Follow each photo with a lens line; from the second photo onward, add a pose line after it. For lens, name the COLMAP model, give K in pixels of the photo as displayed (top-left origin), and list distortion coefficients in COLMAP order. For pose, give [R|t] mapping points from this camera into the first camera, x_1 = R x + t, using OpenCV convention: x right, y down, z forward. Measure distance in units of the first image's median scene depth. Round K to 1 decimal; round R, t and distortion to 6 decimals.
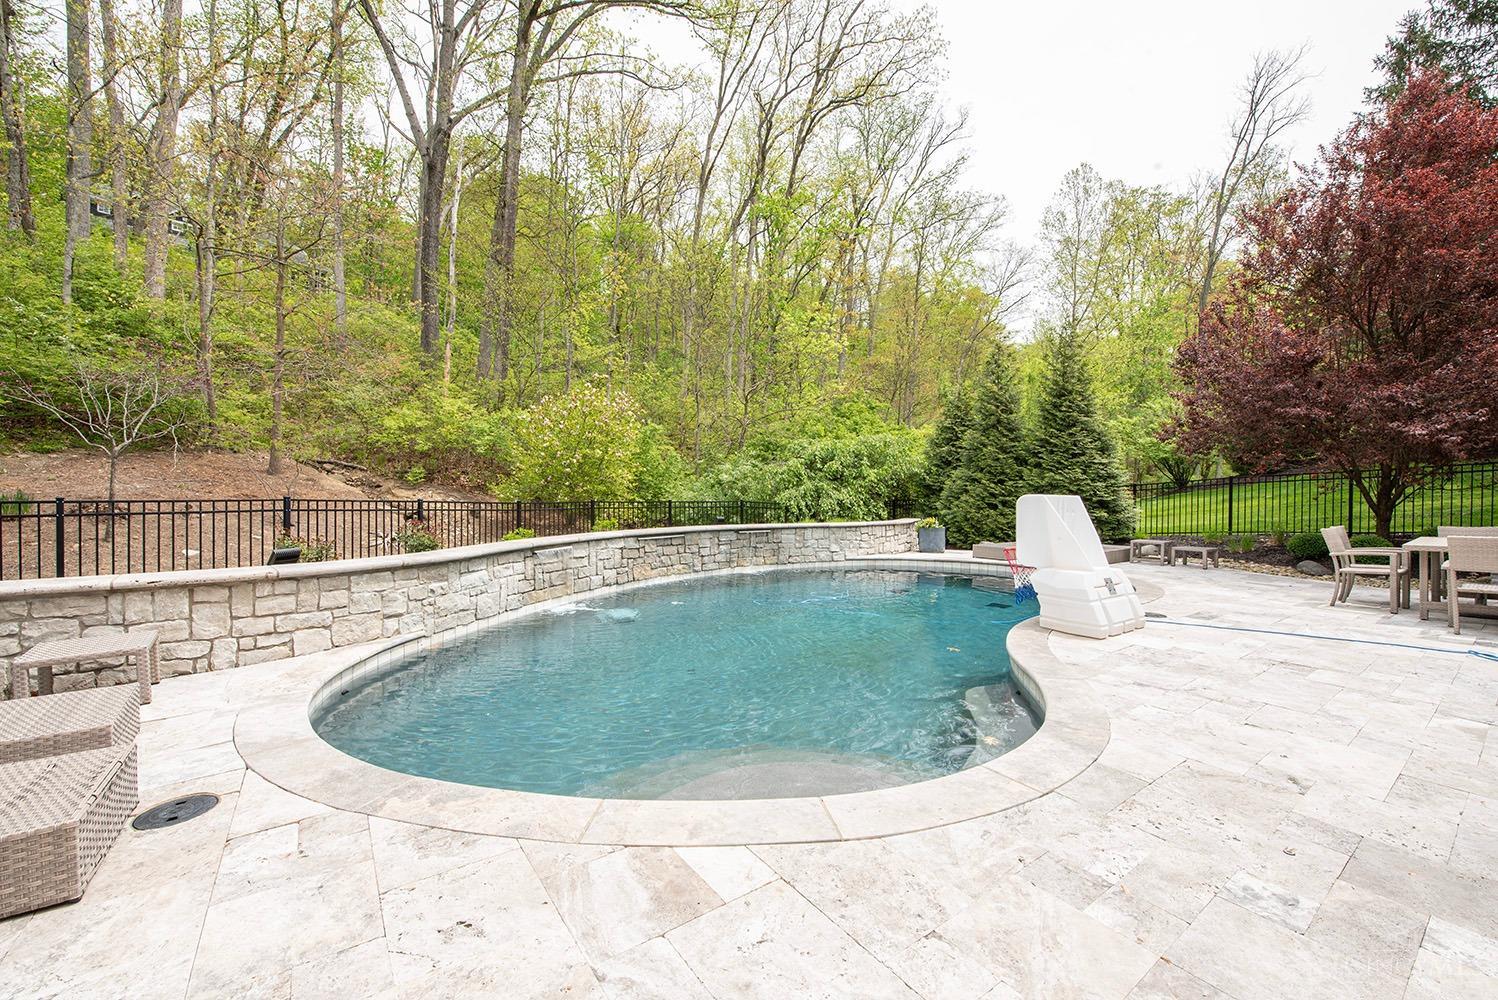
lens RADIAL K [[600.7, 0, 748.6], [0, 600.7, 503.9], [0, 0, 1]] dist [-0.011549, -0.000576]
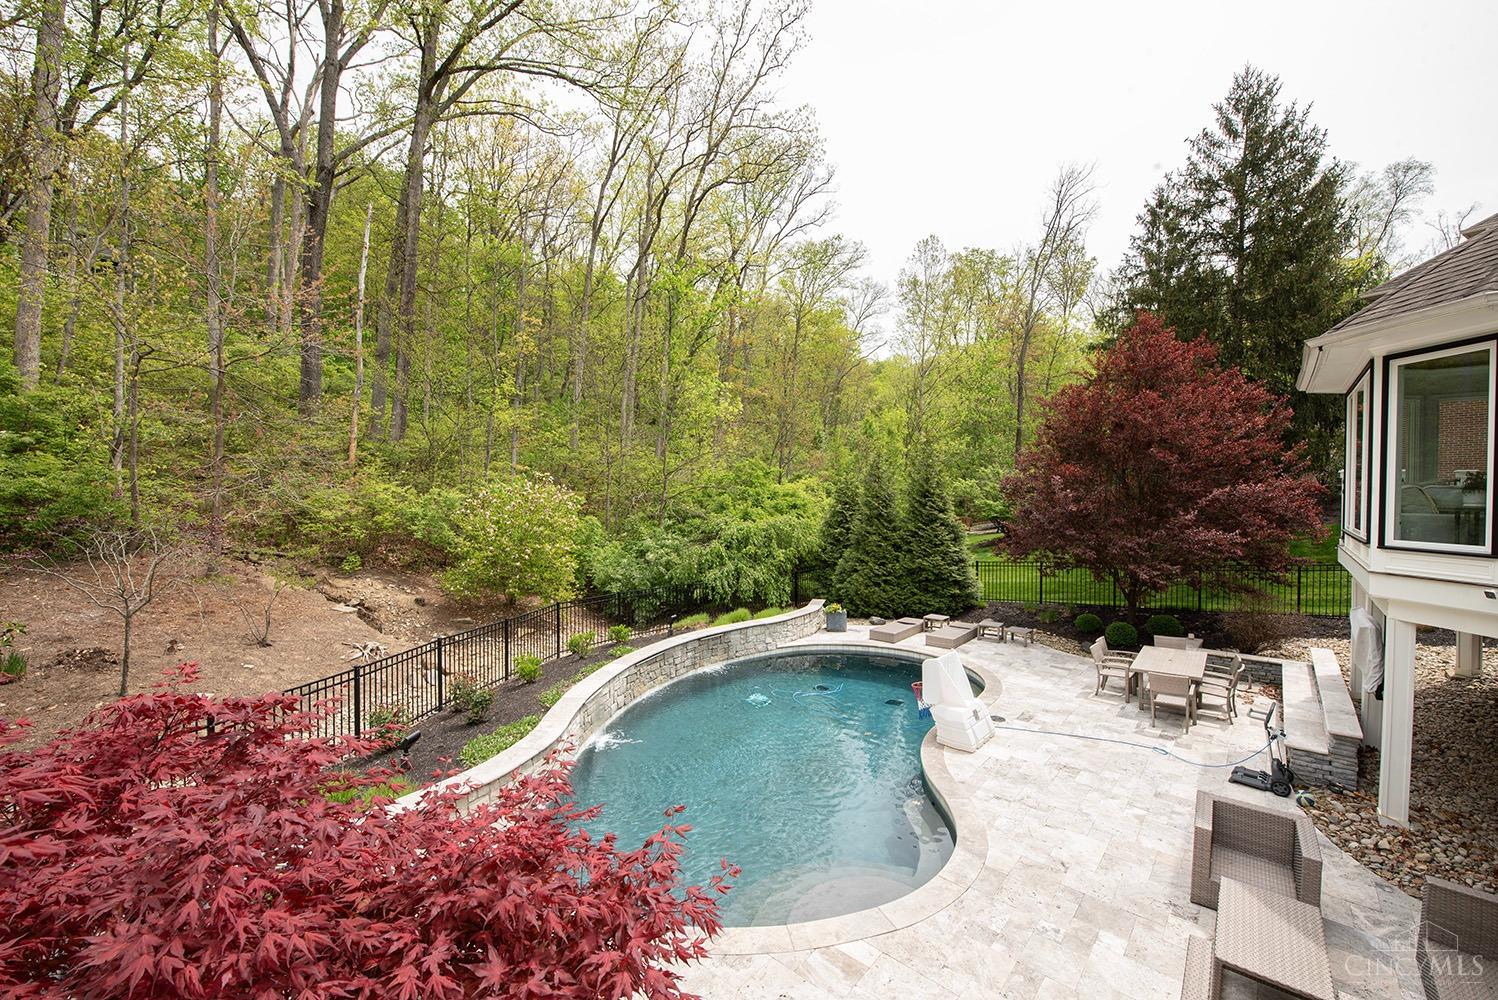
lens RADIAL K [[600.7, 0, 749.4], [0, 600.7, 506.7], [0, 0, 1]] dist [-0.011549, -0.000576]
pose [[0.974790, -0.006428, 0.223031, -0.130091], [0.005613, 0.999975, 0.004290, -0.158195], [-0.223053, -0.002930, 0.974802, -0.164803]]
